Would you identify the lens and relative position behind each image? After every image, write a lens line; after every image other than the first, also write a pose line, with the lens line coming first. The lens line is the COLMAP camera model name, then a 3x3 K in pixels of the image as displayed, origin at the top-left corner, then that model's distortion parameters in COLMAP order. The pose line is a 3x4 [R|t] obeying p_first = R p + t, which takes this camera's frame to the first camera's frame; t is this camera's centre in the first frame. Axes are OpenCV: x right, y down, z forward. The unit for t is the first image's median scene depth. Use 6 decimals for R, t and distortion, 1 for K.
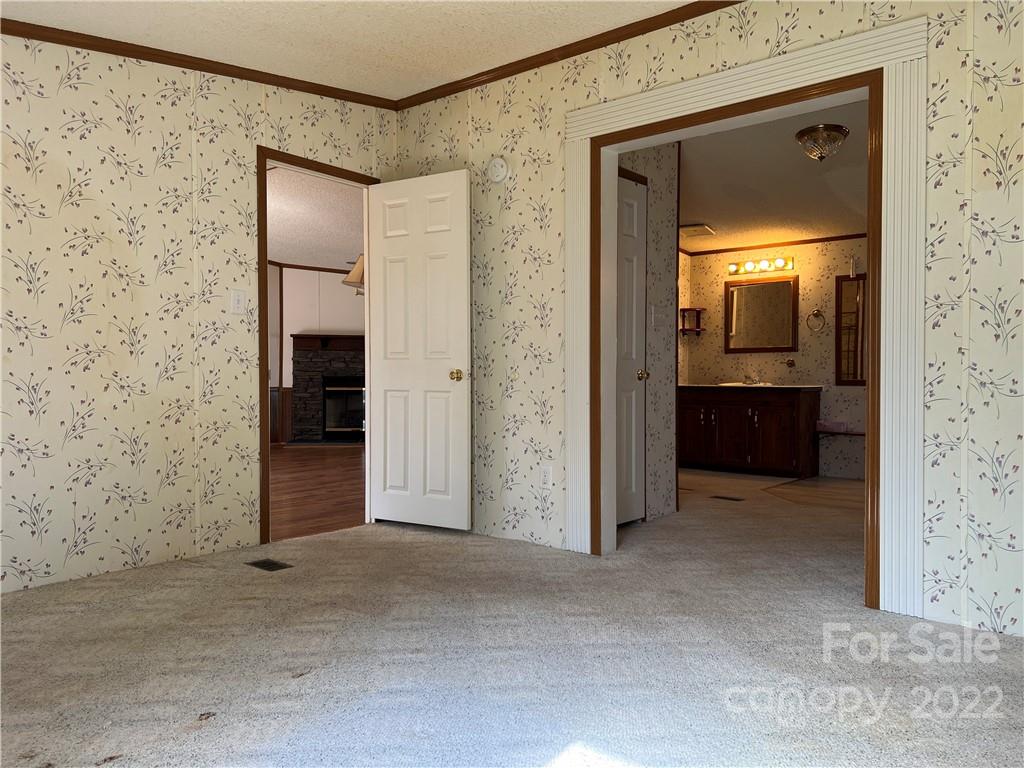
lens RADIAL K [[770.9, 0, 506.5], [0, 770.9, 387.3], [0, 0, 1]] dist [0.072893, -0.082539]
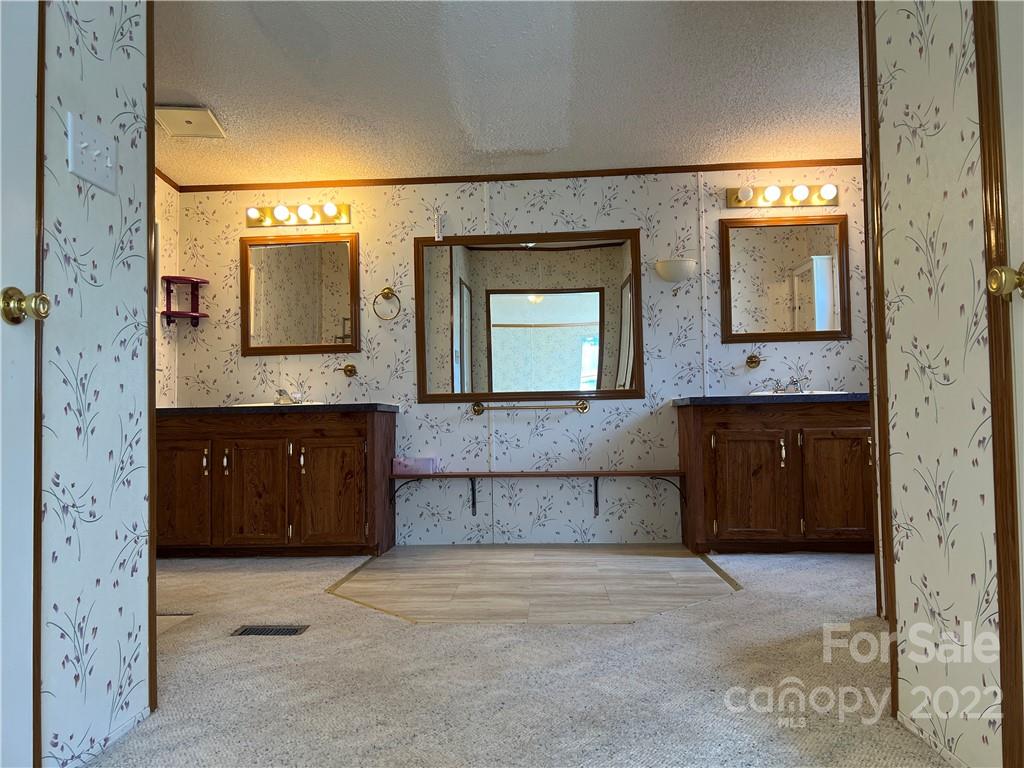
lens RADIAL K [[770.9, 0, 501.8], [0, 770.9, 392.8], [0, 0, 1]] dist [0.072893, -0.082539]
pose [[0.808024, 0.008340, 0.589091, 0.094930], [0.028120, 0.998214, -0.052702, 0.023862], [-0.588478, 0.059150, 0.806346, 0.419819]]
